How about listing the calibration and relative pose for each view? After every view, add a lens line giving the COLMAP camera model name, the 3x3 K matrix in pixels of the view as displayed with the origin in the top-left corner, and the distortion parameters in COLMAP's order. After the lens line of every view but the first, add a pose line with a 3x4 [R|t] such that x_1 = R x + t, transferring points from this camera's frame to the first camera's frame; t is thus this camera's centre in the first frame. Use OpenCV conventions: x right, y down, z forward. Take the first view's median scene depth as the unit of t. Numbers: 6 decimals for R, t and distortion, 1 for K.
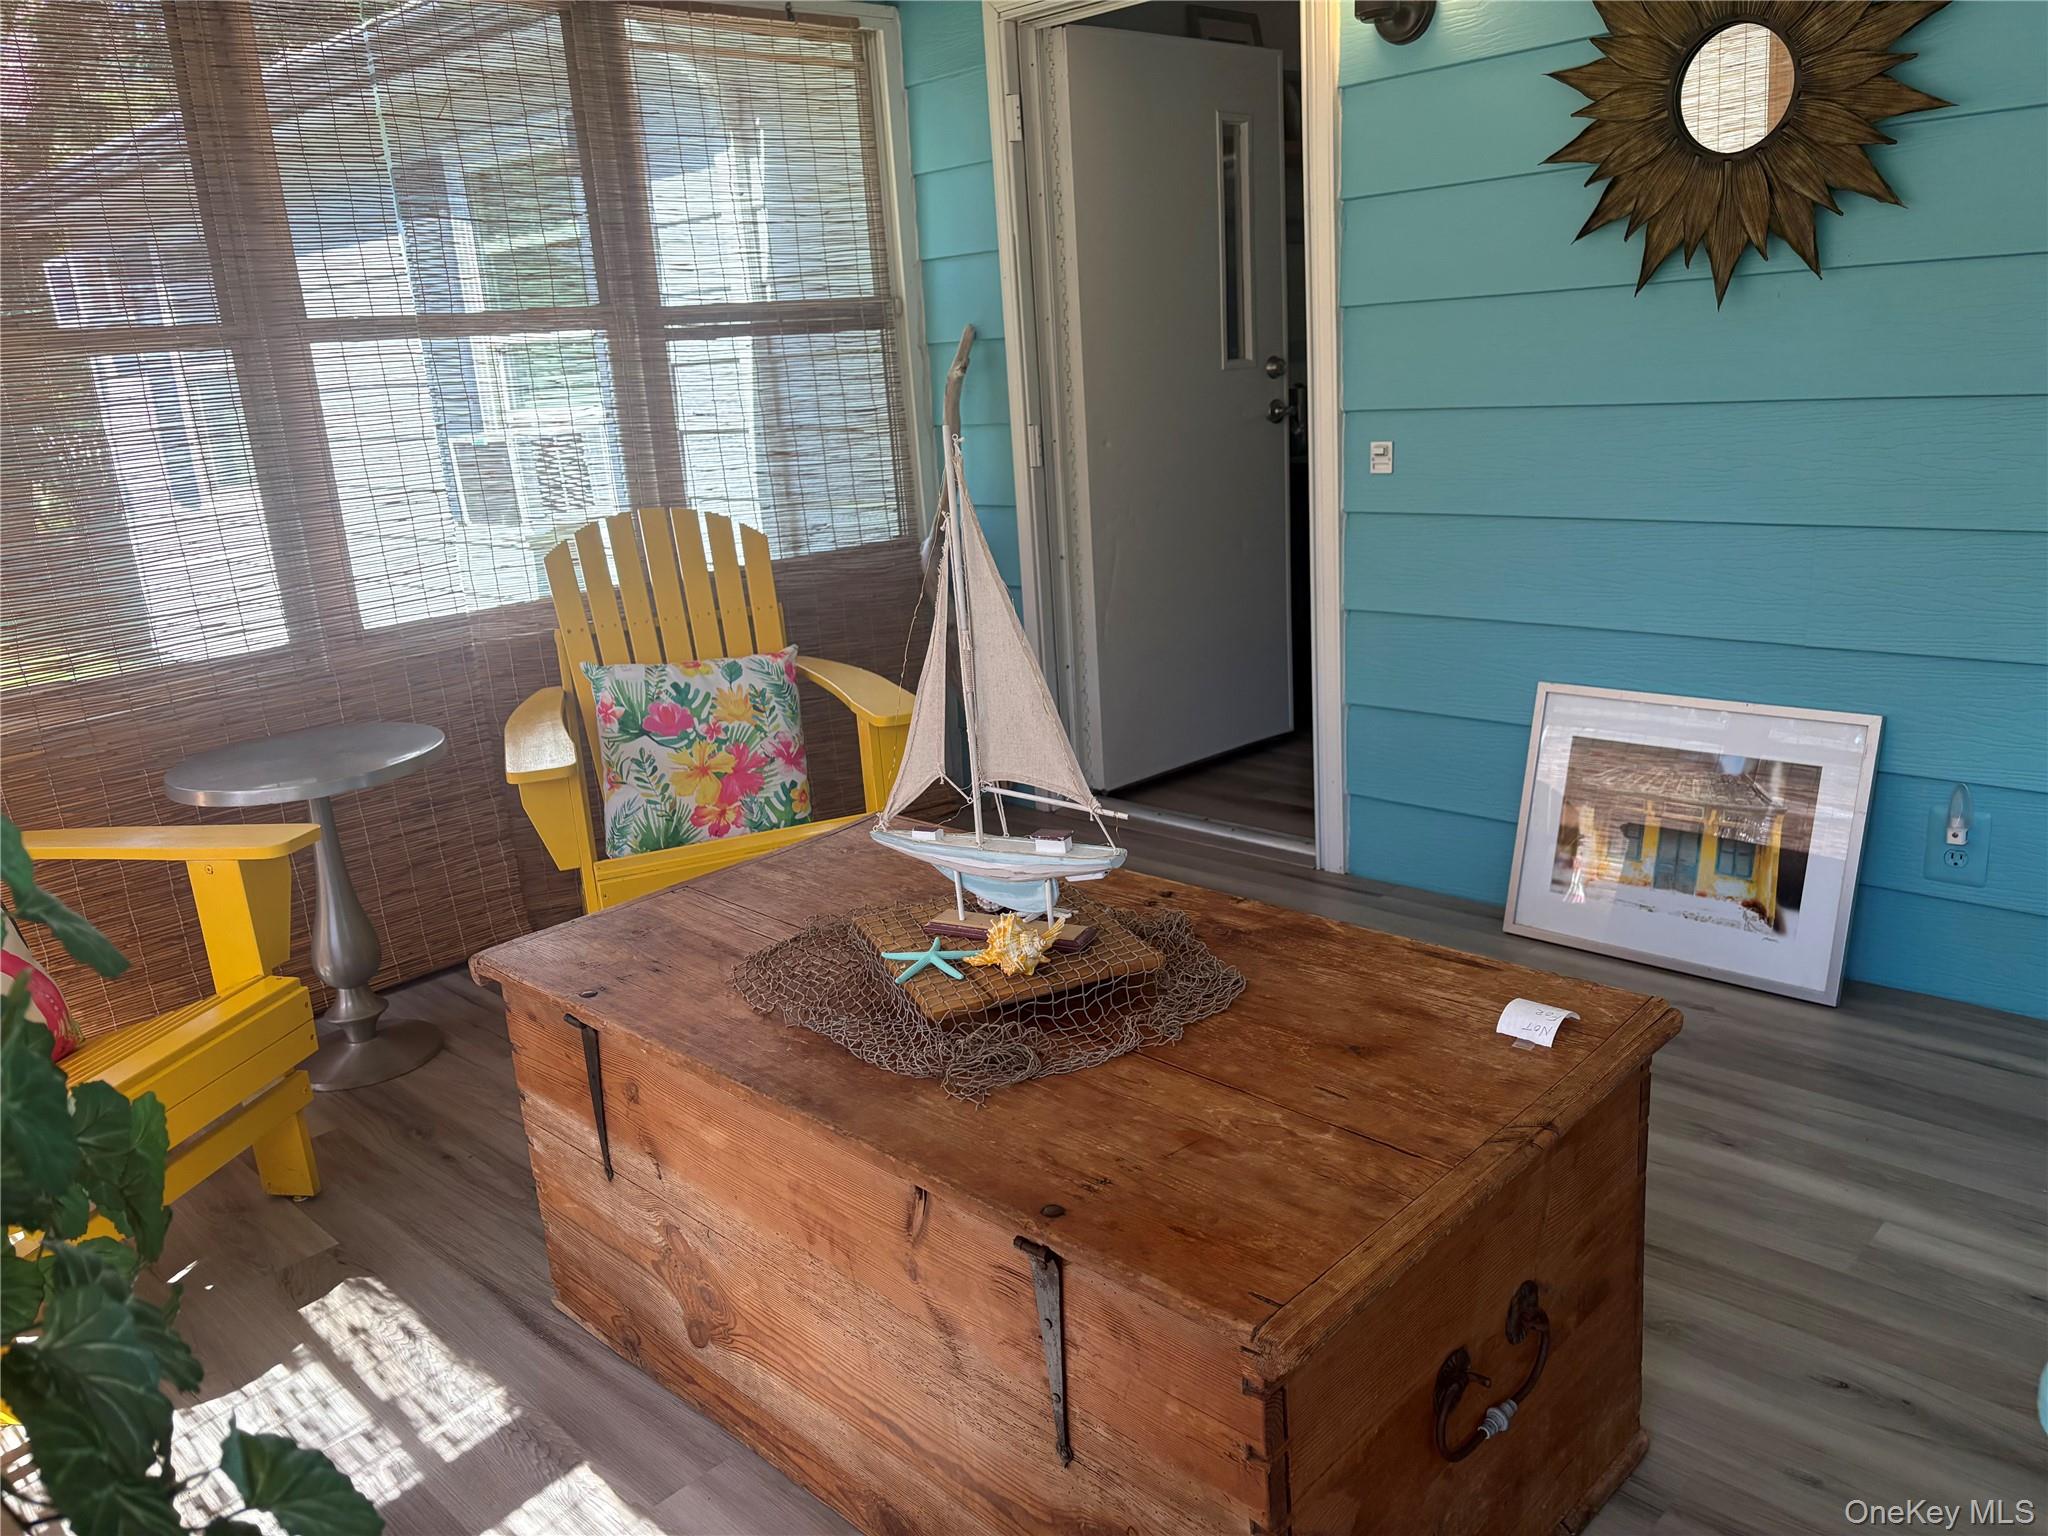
lens RADIAL K [[1544.4, 0, 1026.1], [0, 1544.4, 787.8], [0, 0, 1]] dist [0.000507, -0.004915]
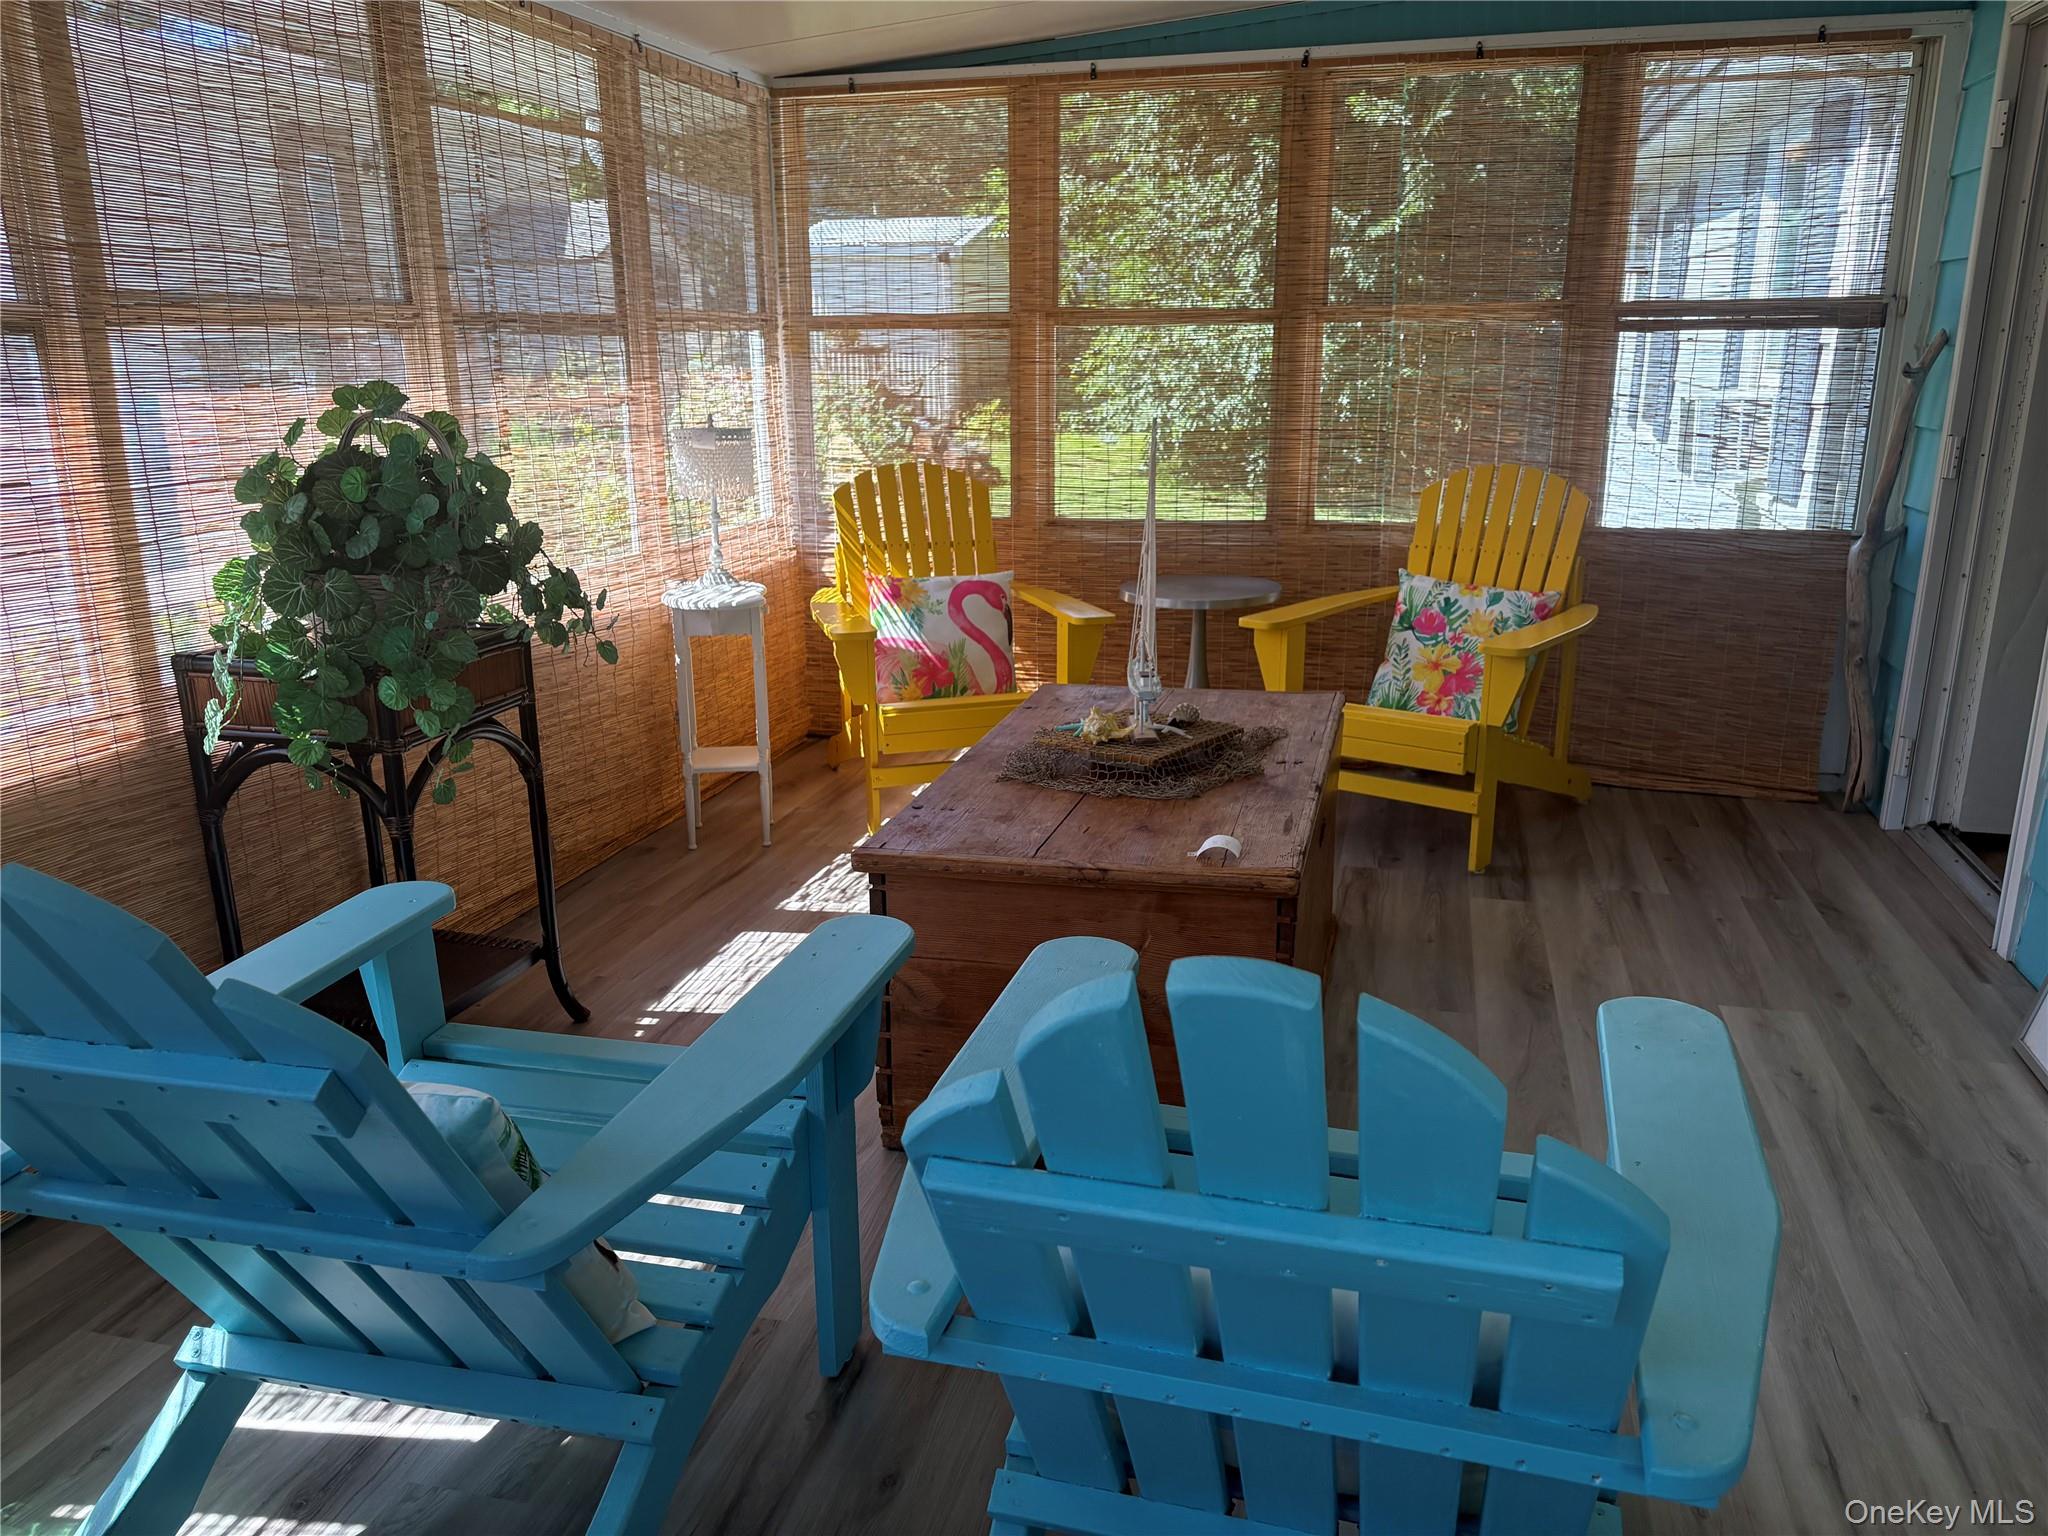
lens RADIAL K [[1544.4, 0, 1032.2], [0, 1544.4, 763.9], [0, 0, 1]] dist [0.000507, -0.004915]
pose [[0.509591, 0.284353, -0.812072, 0.691160], [-0.260998, 0.950428, 0.169018, -0.063123], [0.819877, 0.125819, 0.558545, 0.004818]]
